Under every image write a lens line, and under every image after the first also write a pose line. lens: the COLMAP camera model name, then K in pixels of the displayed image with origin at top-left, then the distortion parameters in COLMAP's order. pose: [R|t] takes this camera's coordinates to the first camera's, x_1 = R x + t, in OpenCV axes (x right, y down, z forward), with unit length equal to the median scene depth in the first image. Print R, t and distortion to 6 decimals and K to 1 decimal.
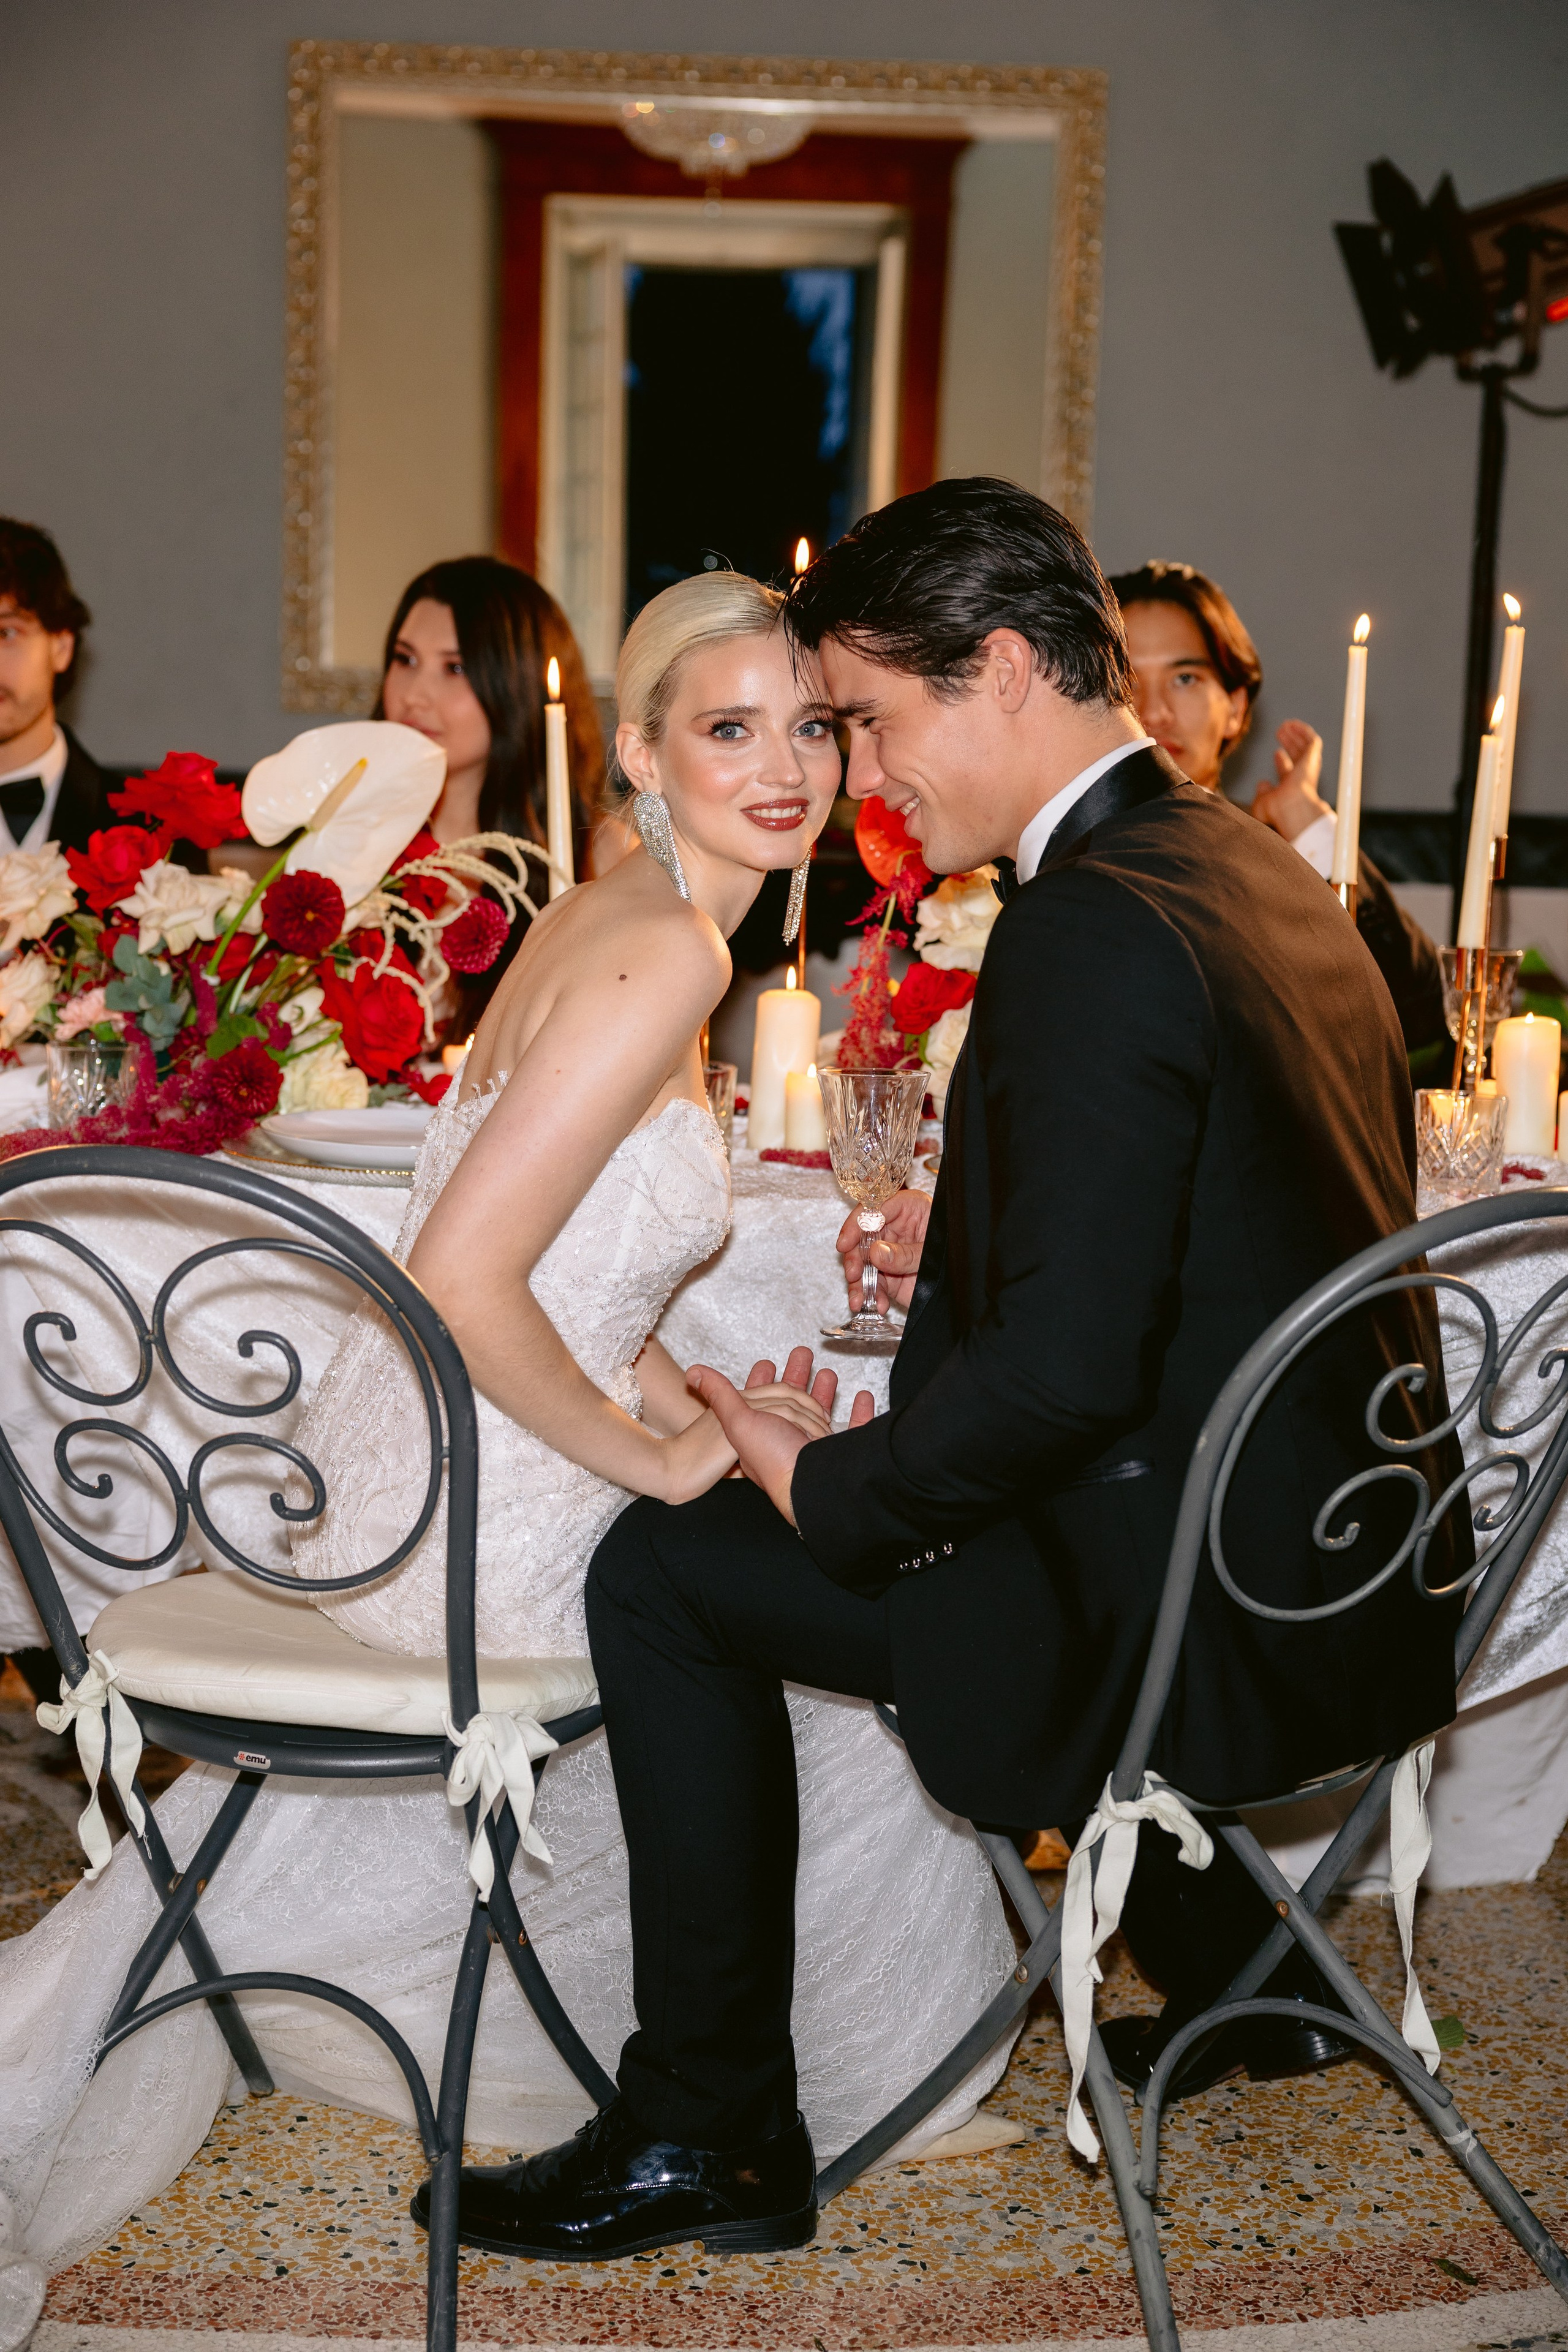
lens RADIAL K [[3264.7, 0, 650.4], [0, 3264.7, 1180.7], [0, 0, 1]] dist [0.025514, -0.087704]
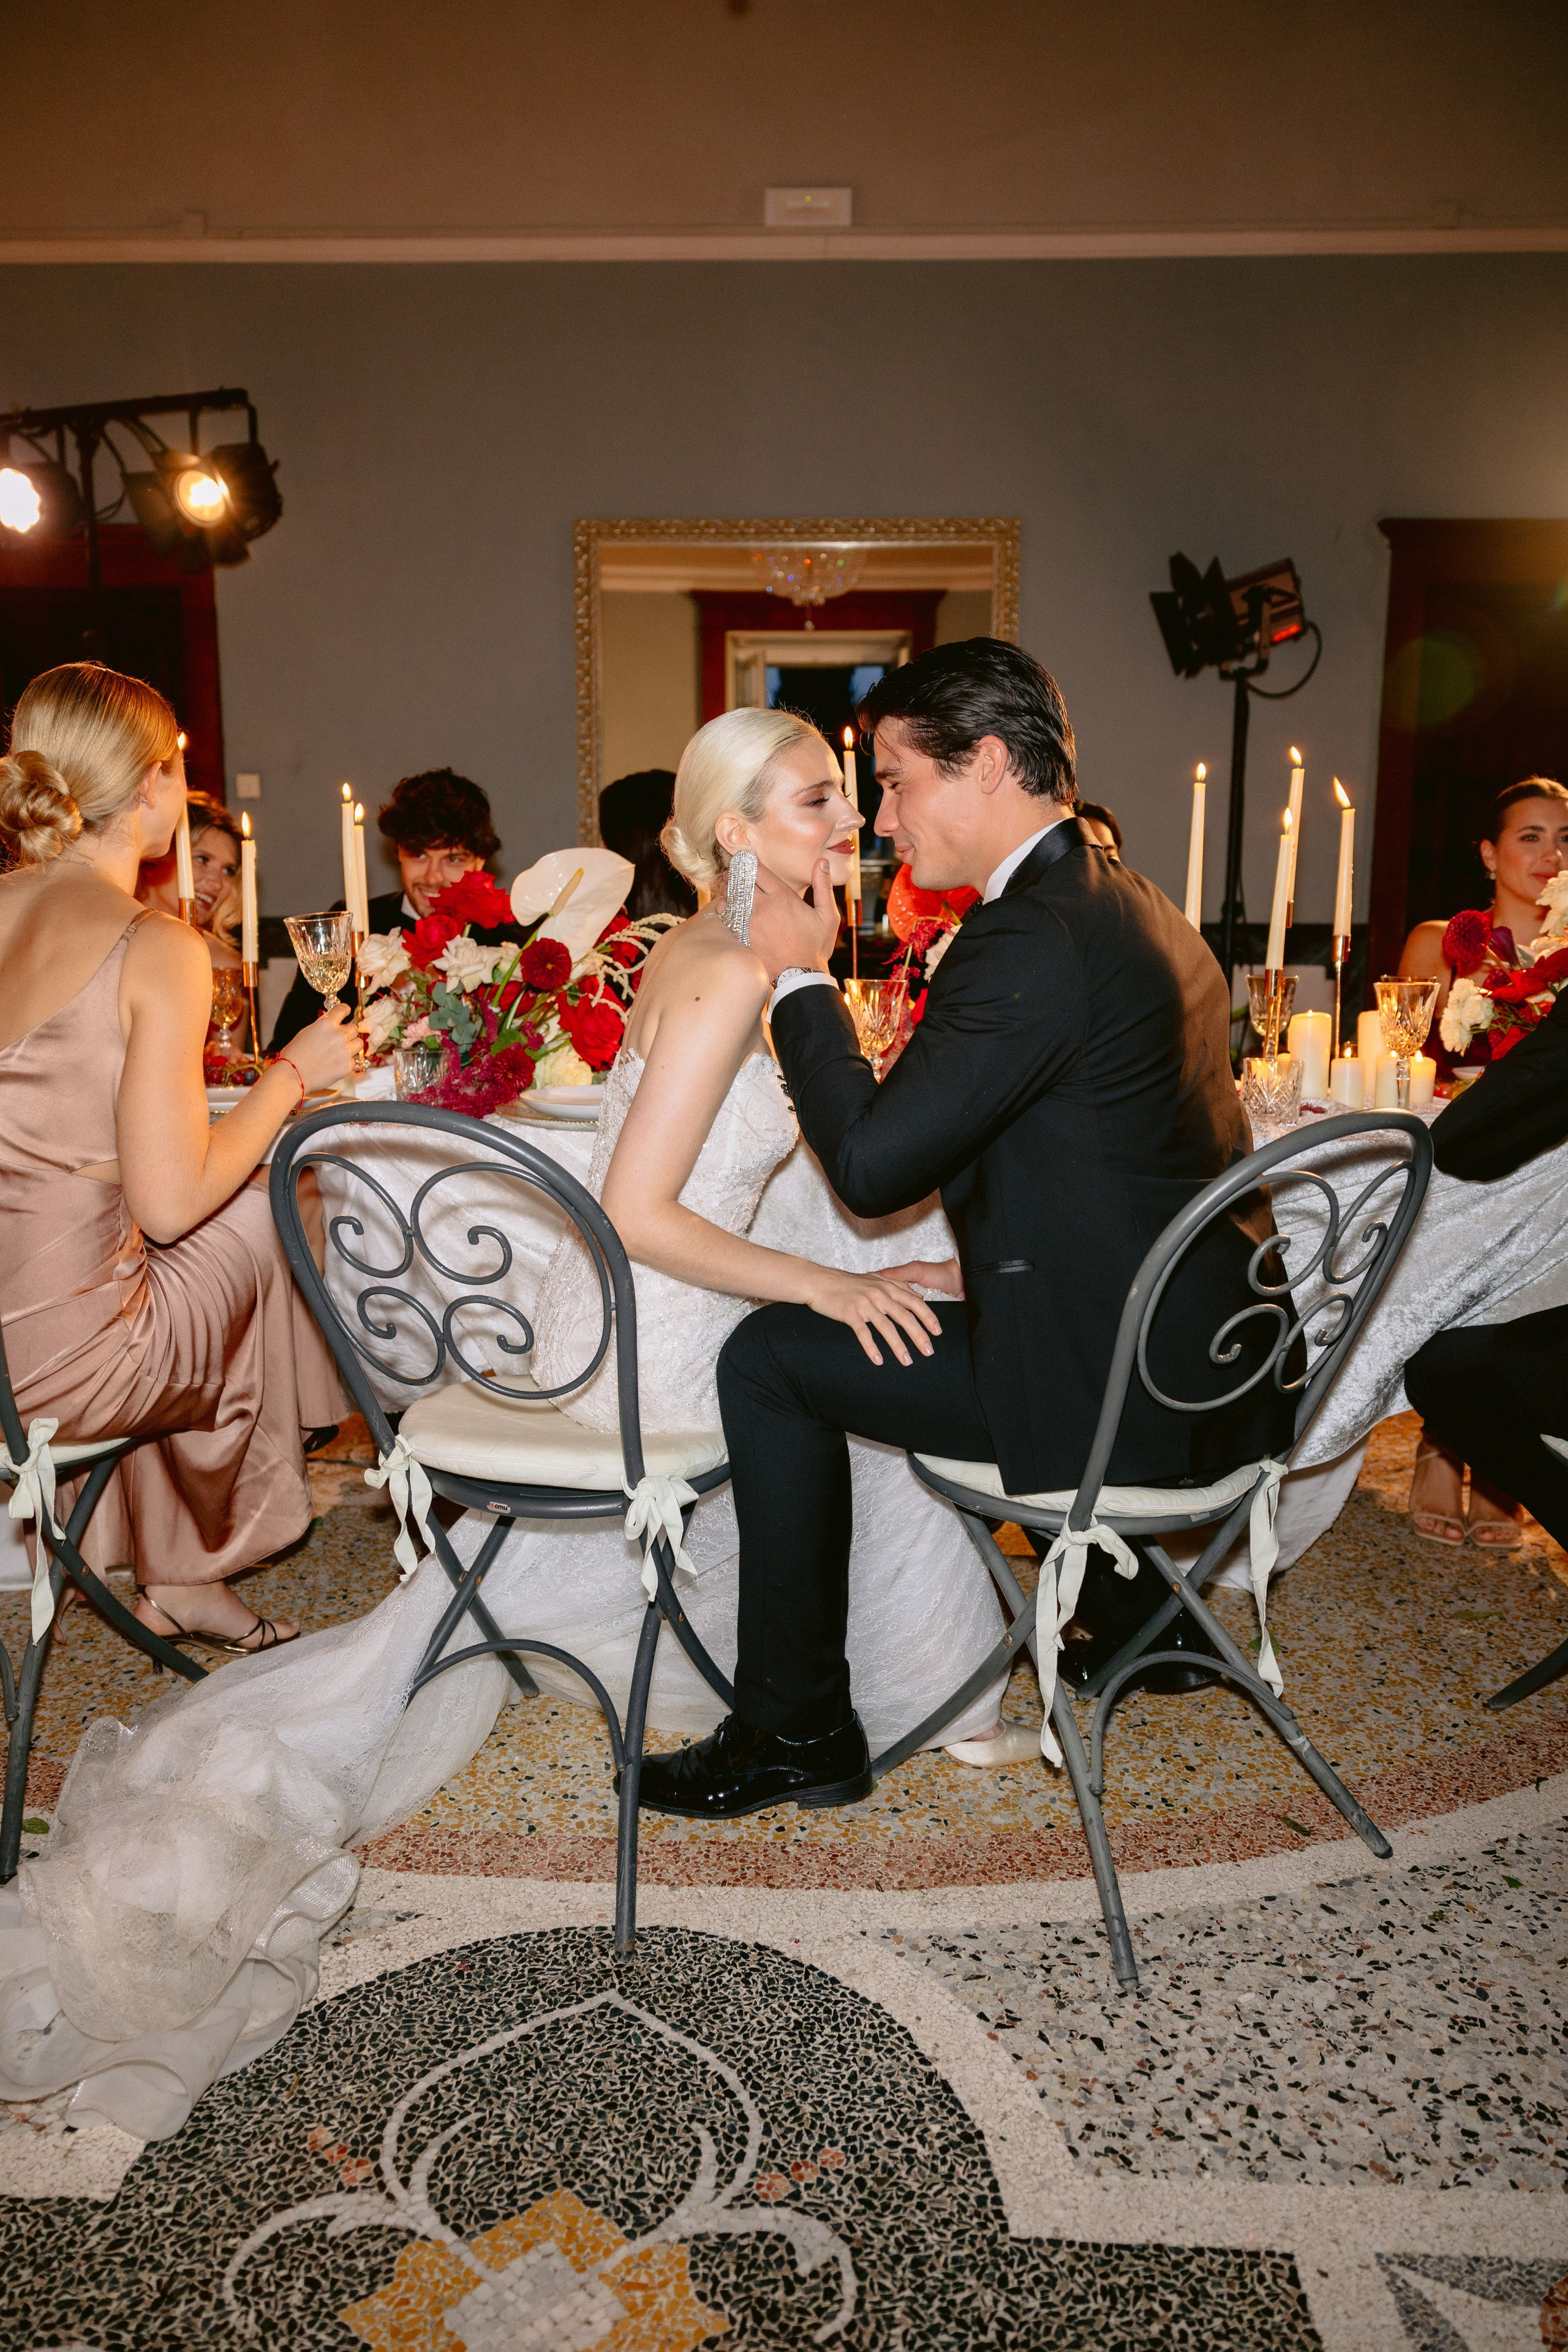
lens RADIAL K [[1571.7, 0, 750.4], [0, 1571.7, 1168.7], [0, 0, 1]] dist [-0.002888, -0.001302]
pose [[0.999404, -0.018587, -0.029092, 0.018484], [0.019089, 0.999671, 0.017106, 0.008886], [0.028765, -0.017651, 0.999430, 0.259914]]
